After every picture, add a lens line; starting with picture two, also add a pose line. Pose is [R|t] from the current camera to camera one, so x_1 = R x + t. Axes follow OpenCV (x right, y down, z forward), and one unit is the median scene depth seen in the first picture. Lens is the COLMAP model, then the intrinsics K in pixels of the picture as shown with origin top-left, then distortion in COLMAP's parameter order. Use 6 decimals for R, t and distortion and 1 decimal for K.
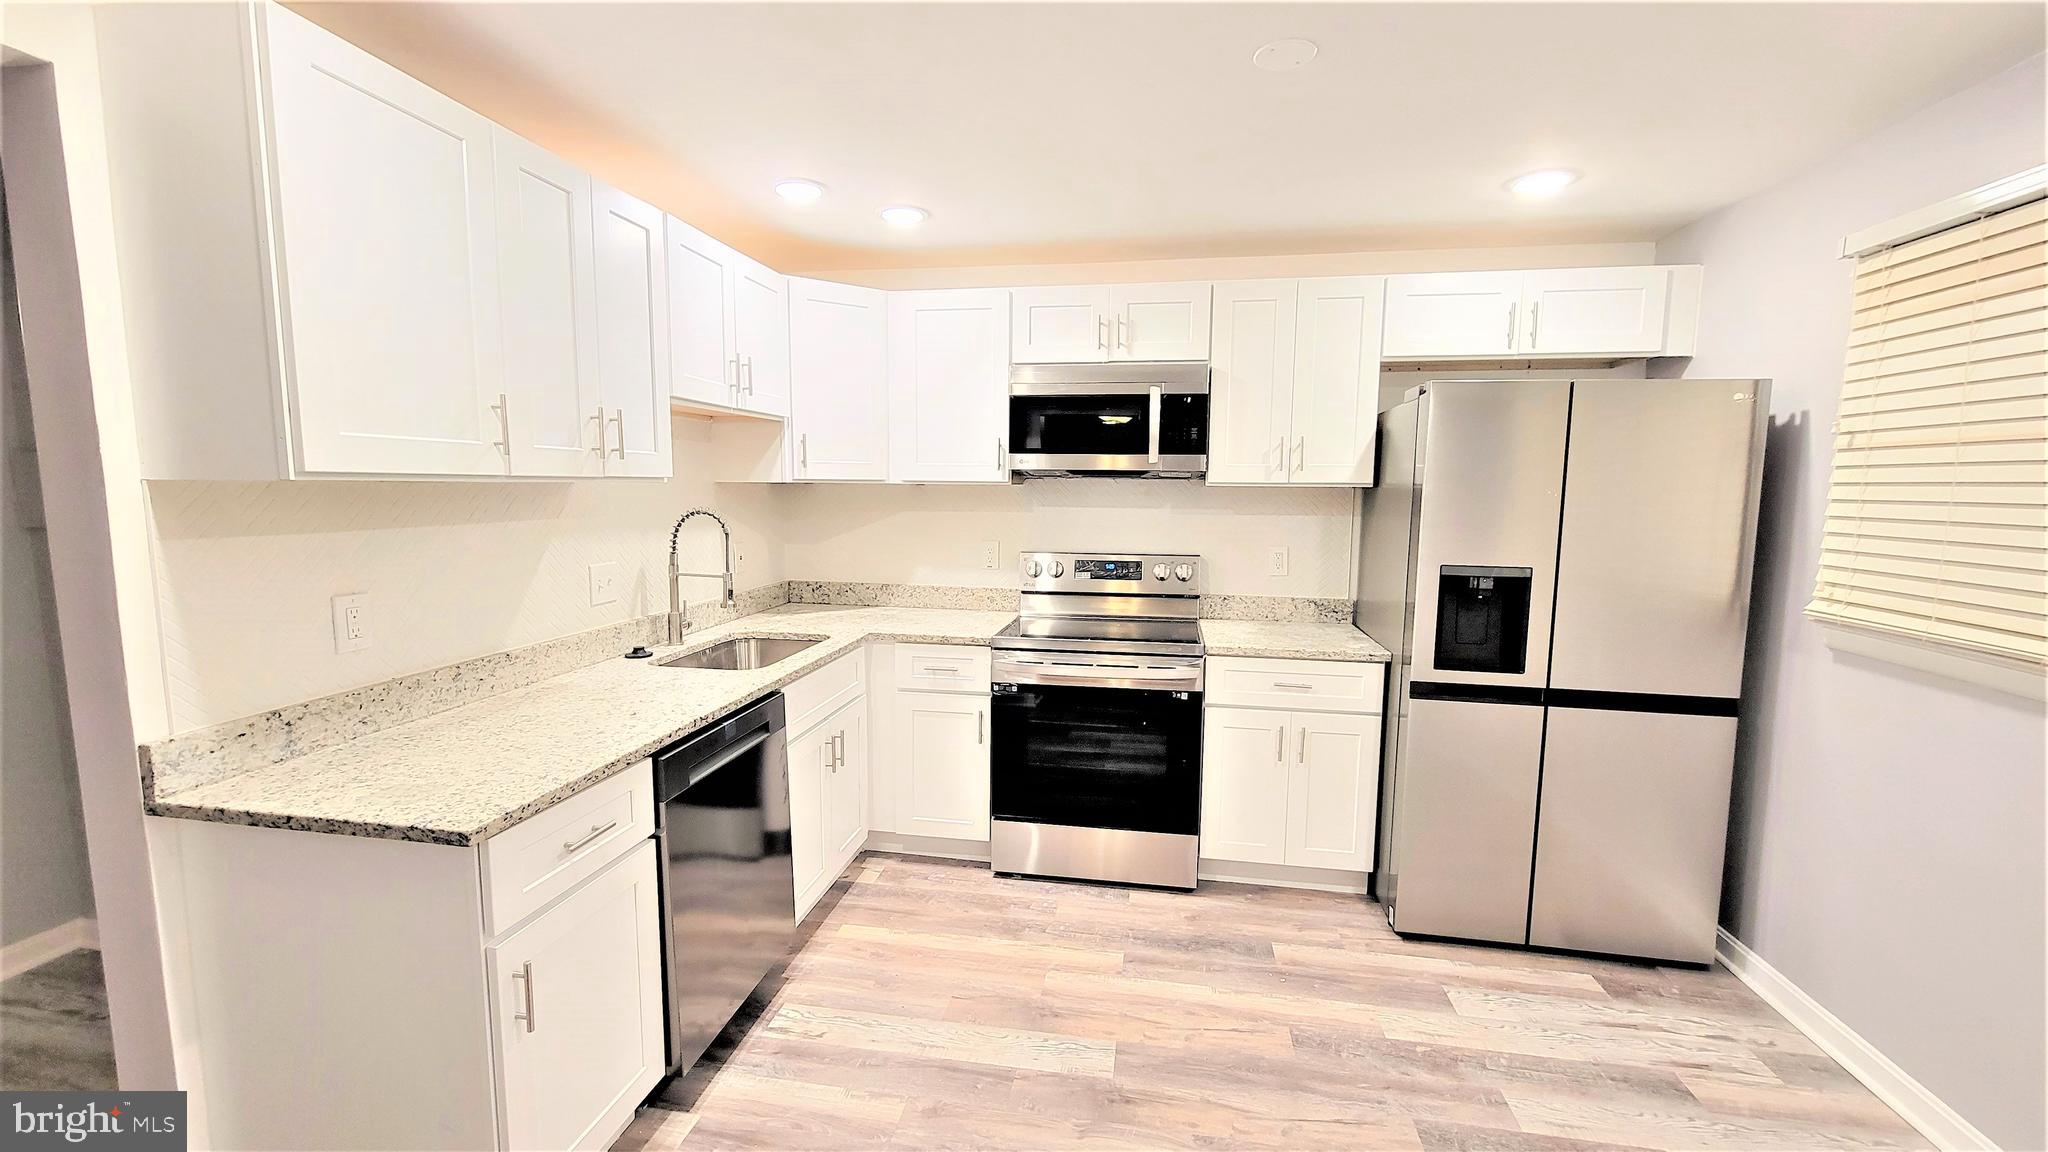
lens RADIAL K [[832.4, 0, 1024.0], [0, 832.4, 576.0], [0, 0, 1]] dist [0.000297, -0.000172]
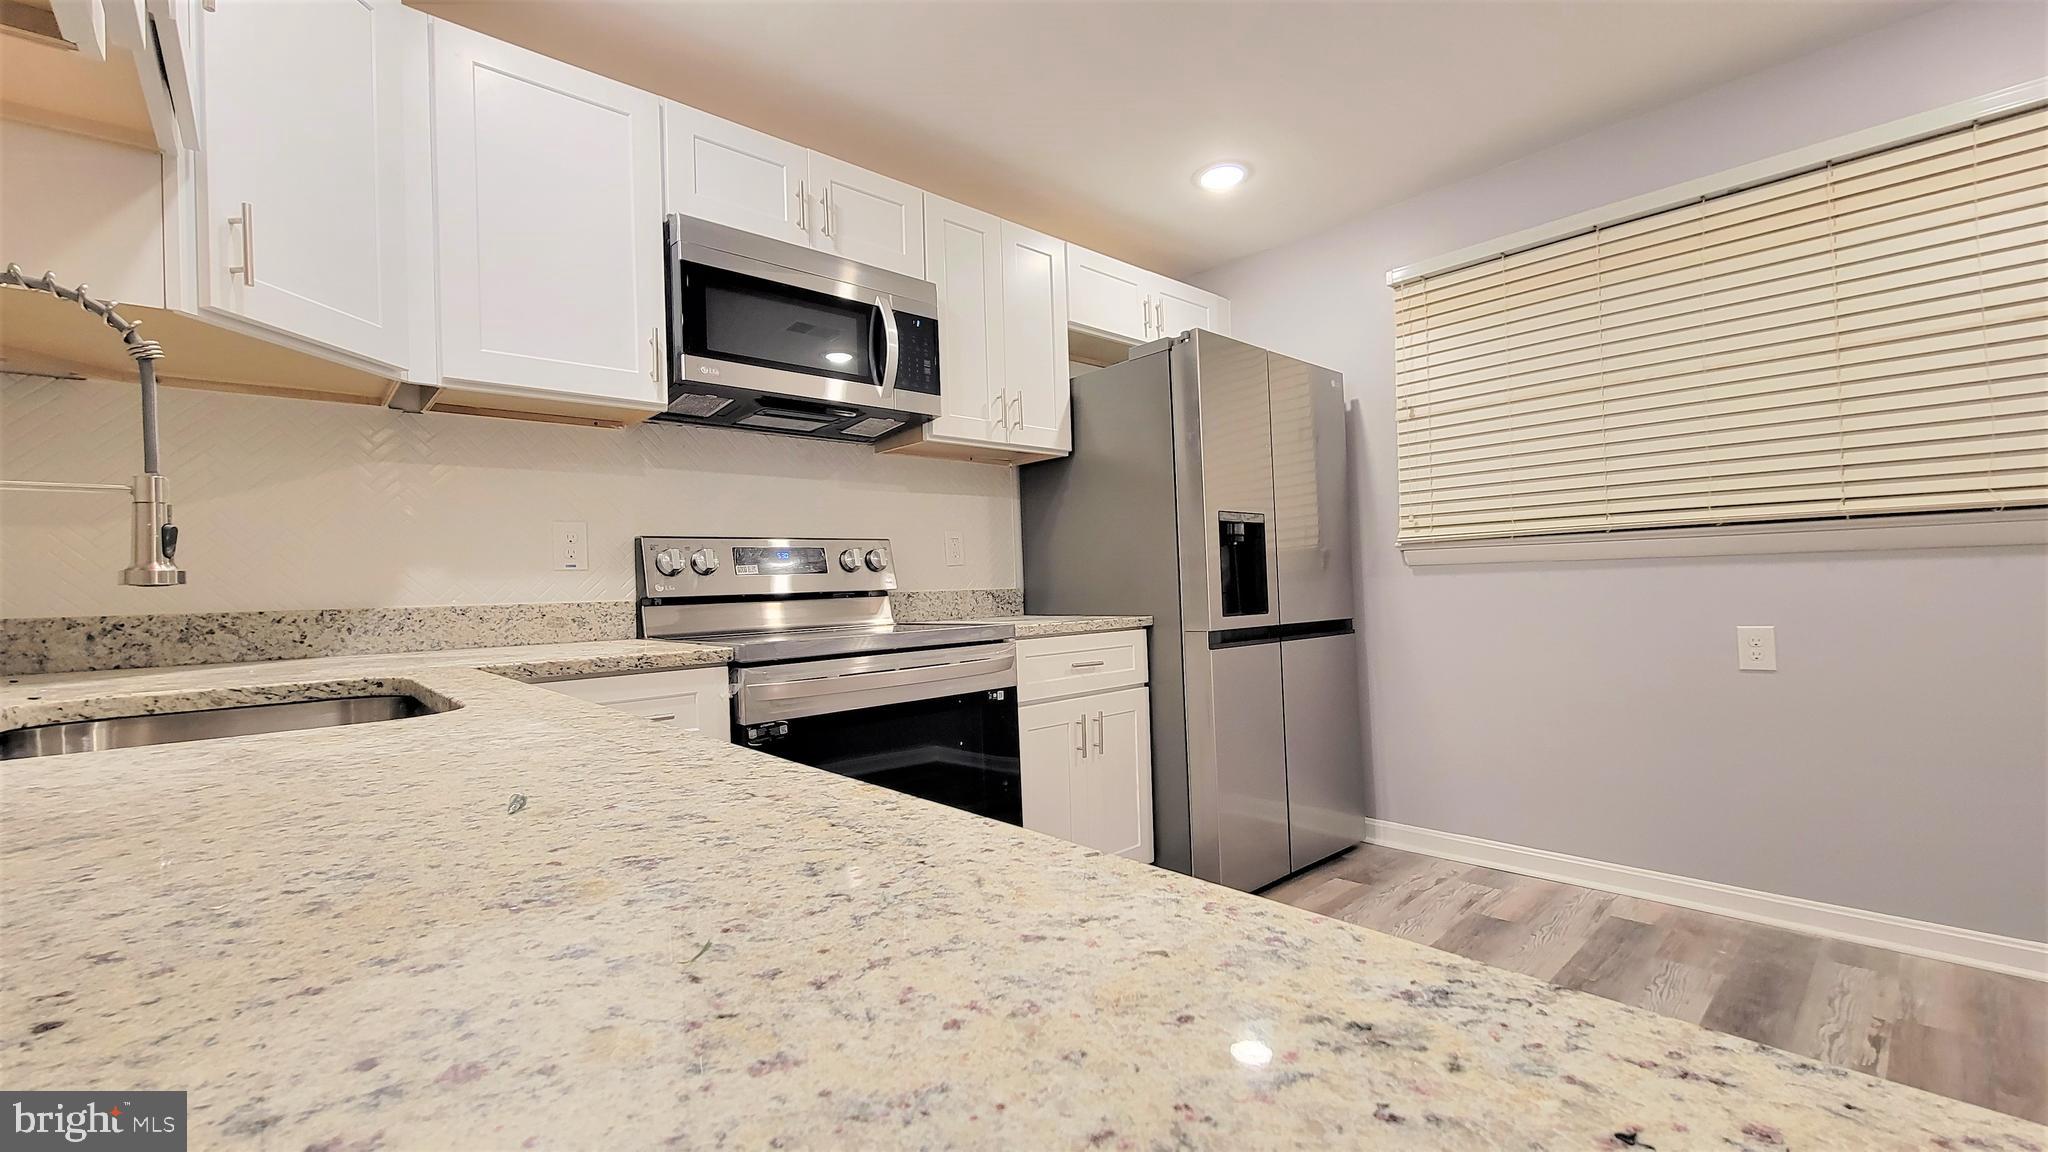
lens RADIAL K [[832.4, 0, 1024.0], [0, 832.4, 576.0], [0, 0, 1]] dist [0.000297, -0.000172]
pose [[0.615325, -0.020454, 0.788008, -0.392011], [0.123022, 0.989906, -0.070369, 0.096523], [-0.778615, 0.140242, 0.611630, 0.525568]]
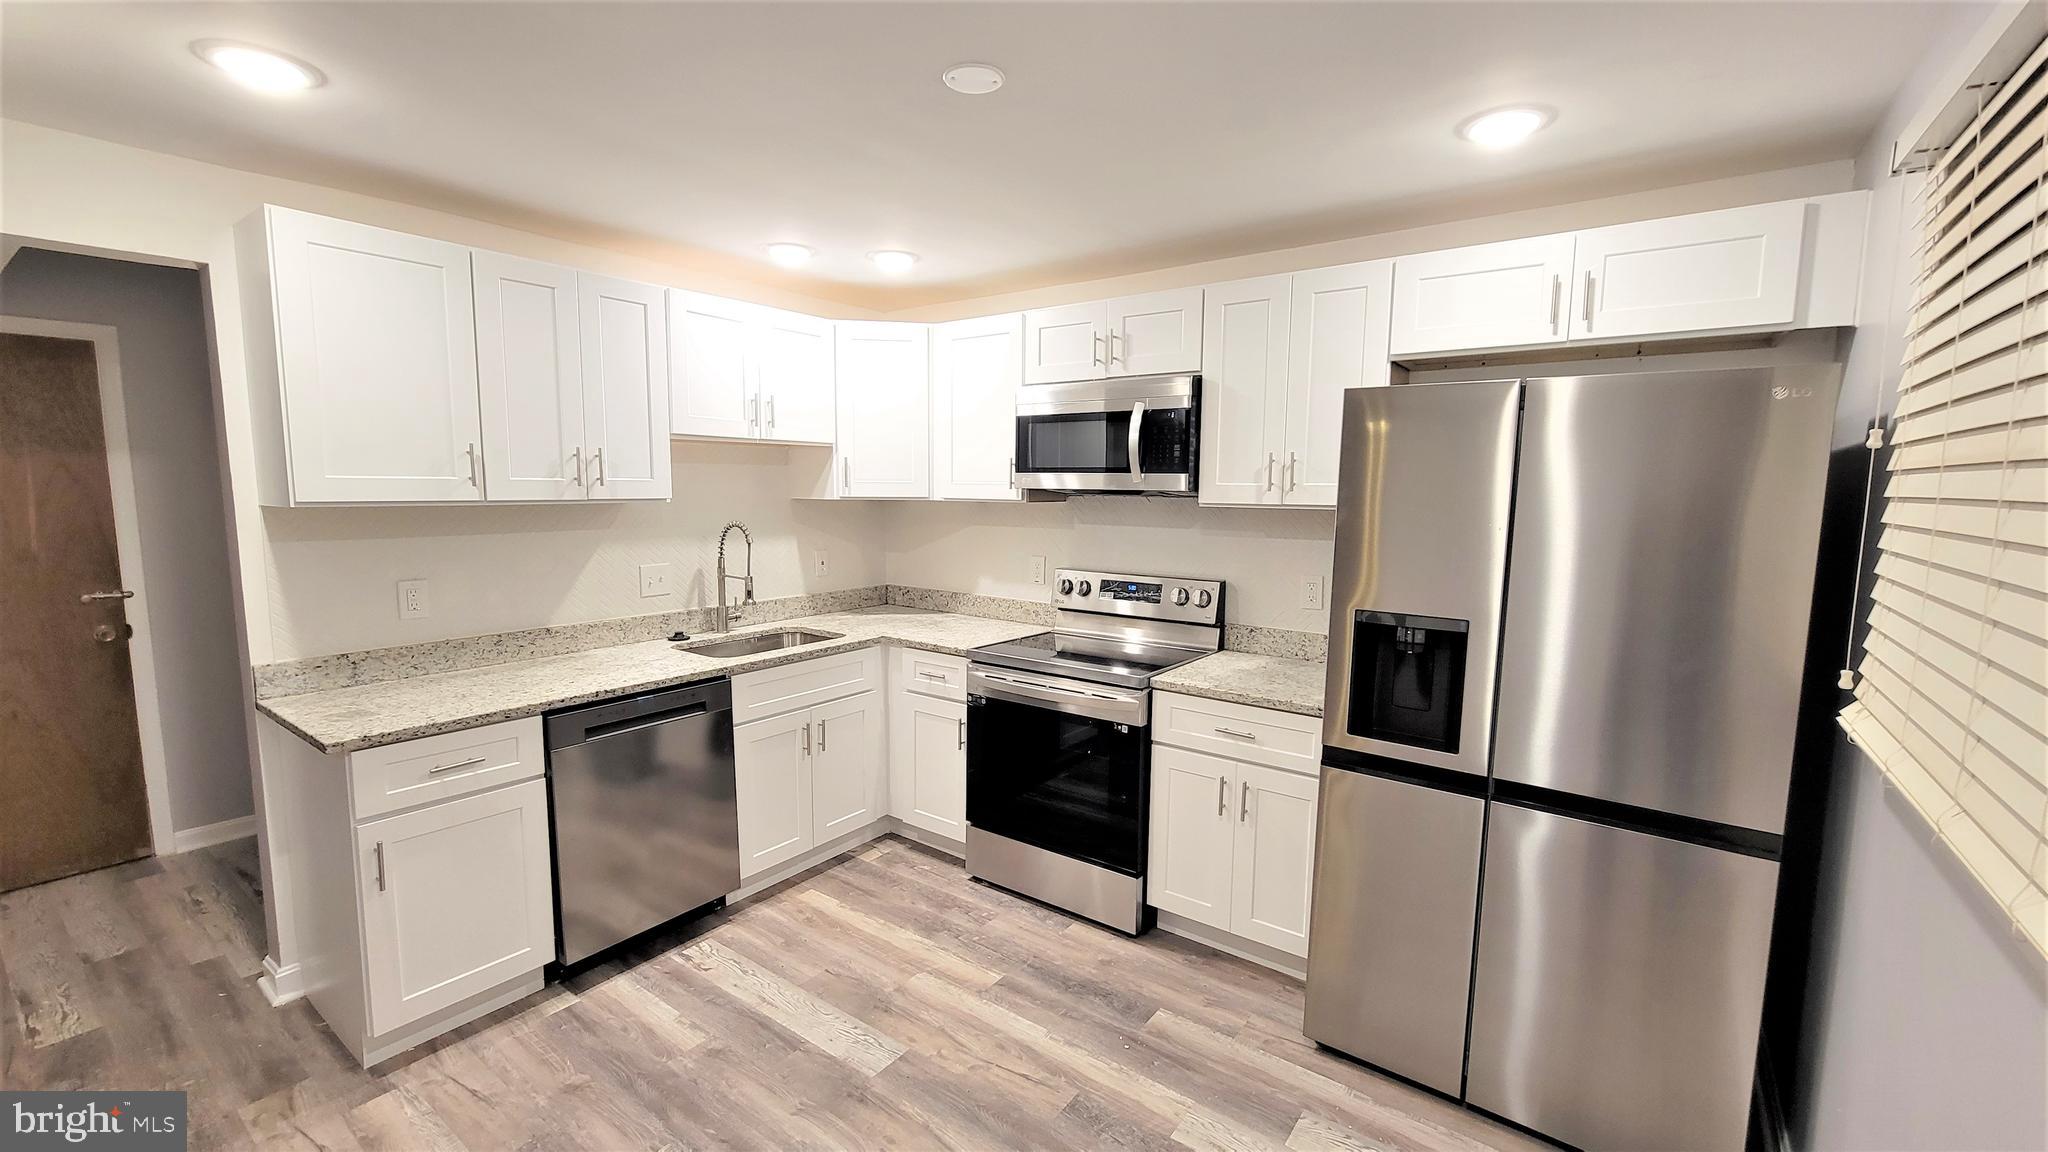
lens RADIAL K [[832.4, 0, 1024.0], [0, 832.4, 576.0], [0, 0, 1]] dist [0.000297, -0.000172]
pose [[0.894611, 0.048468, -0.444210, 0.517170], [-0.050198, 0.998708, 0.007874, -0.032679], [0.444018, 0.015254, 0.895888, 0.099198]]
